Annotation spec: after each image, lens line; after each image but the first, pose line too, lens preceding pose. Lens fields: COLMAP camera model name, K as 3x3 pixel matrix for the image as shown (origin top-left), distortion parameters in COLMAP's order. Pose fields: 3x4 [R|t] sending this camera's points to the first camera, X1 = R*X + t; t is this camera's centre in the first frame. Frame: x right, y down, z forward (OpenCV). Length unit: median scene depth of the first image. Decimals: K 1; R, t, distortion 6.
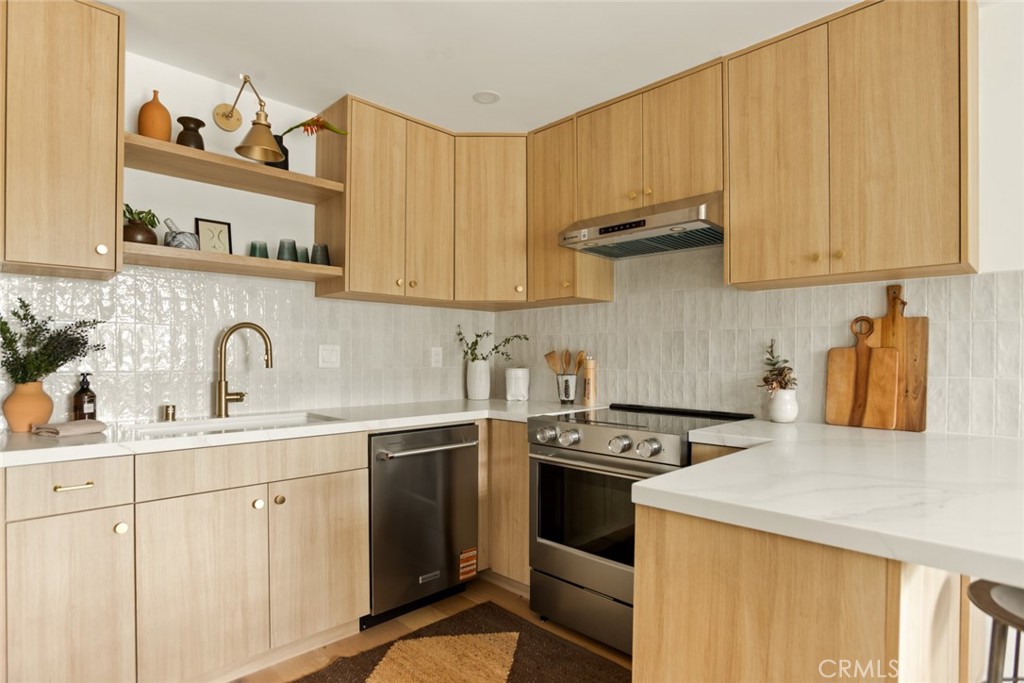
lens RADIAL K [[572.0, 0, 512.4], [0, 572.0, 344.4], [0, 0, 1]] dist [-0.051660, 0.024091]
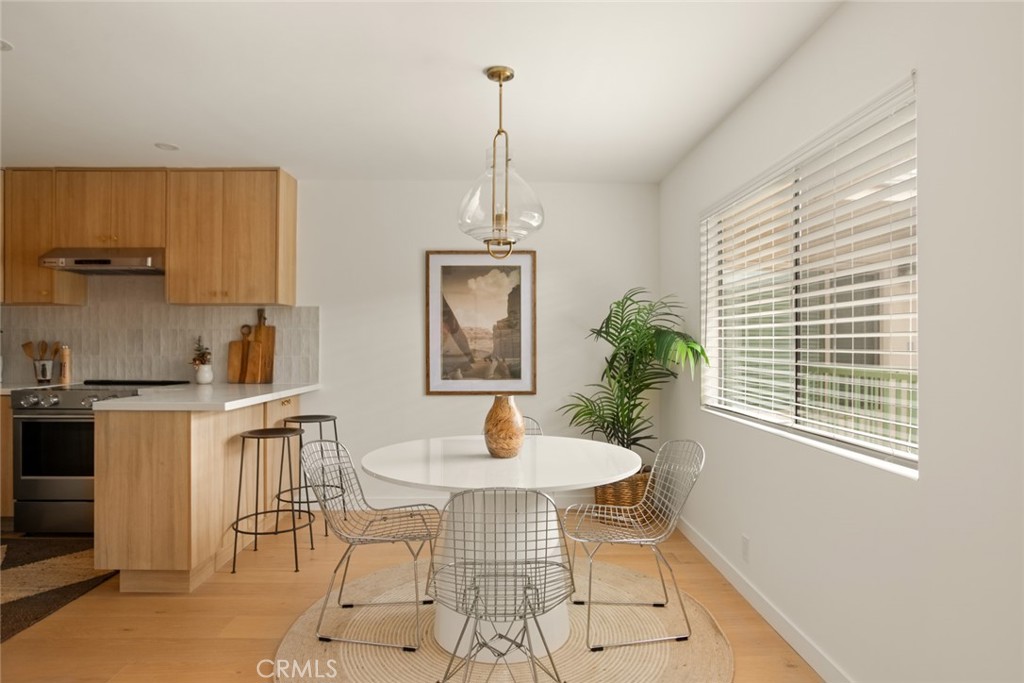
lens RADIAL K [[572.0, 0, 512.4], [0, 572.0, 344.4], [0, 0, 1]] dist [-0.051660, 0.024091]
pose [[0.683793, -0.002398, 0.729672, -0.131911], [-0.014285, 0.999759, 0.016672, -0.024695], [-0.729536, -0.021824, 0.683594, -0.835329]]
